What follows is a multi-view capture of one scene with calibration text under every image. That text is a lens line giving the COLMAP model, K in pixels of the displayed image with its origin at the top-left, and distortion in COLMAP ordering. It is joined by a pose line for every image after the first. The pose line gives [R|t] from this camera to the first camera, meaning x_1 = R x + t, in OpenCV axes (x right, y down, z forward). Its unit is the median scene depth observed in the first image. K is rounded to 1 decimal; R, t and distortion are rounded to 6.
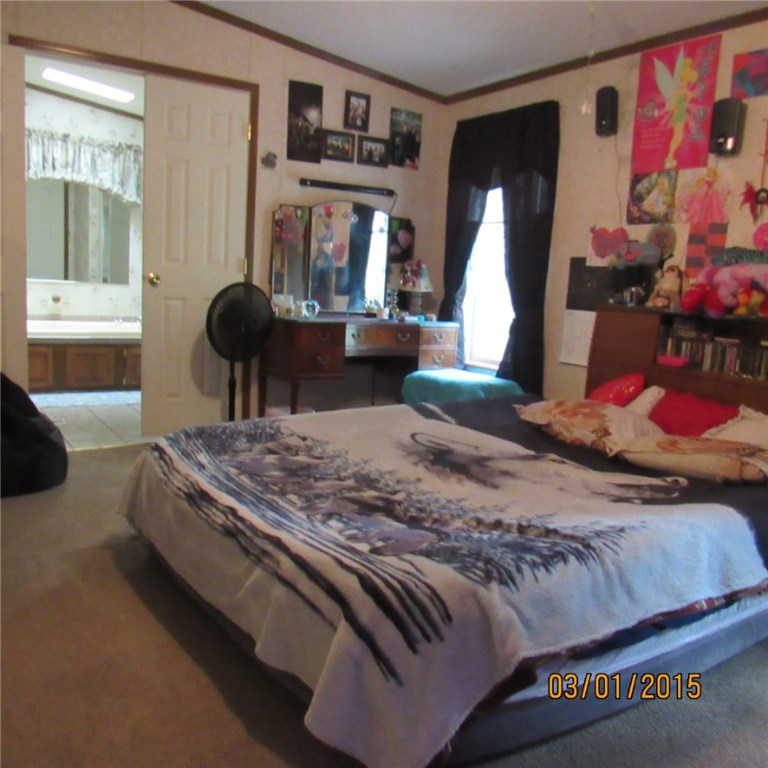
lens RADIAL K [[725.4, 0, 385.1], [0, 725.4, 381.4], [0, 0, 1]] dist [-0.028284, 0.000000]
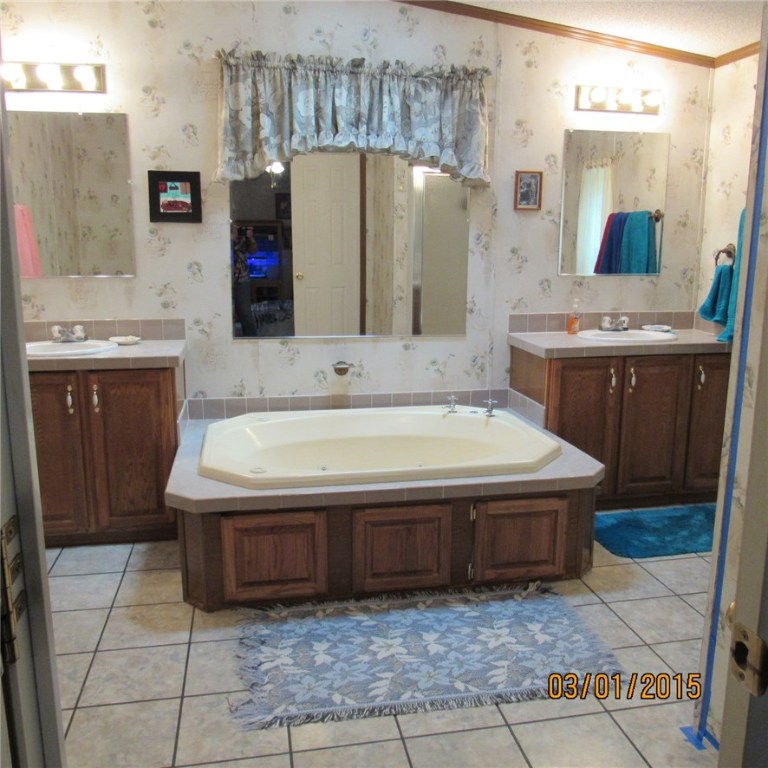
lens RADIAL K [[725.4, 0, 381.0], [0, 725.4, 382.6], [0, 0, 1]] dist [-0.028284, 0.000000]
pose [[0.921567, 0.020463, -0.387680, -0.193727], [-0.004684, 0.999123, 0.041603, -0.116368], [0.388191, -0.036524, 0.920855, 0.455334]]
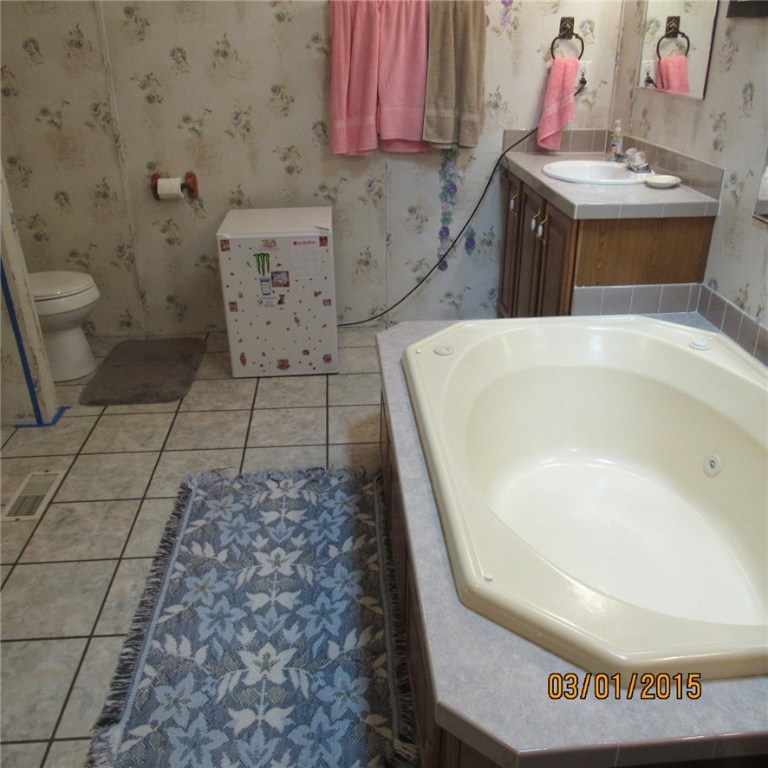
lens RADIAL K [[725.4, 0, 385.6], [0, 725.4, 385.1], [0, 0, 1]] dist [-0.028284, 0.000000]
pose [[-0.485541, 0.336520, -0.806849, -0.129024], [-0.143586, 0.879709, 0.453315, -0.180324], [0.862342, 0.335955, -0.378815, 0.889661]]
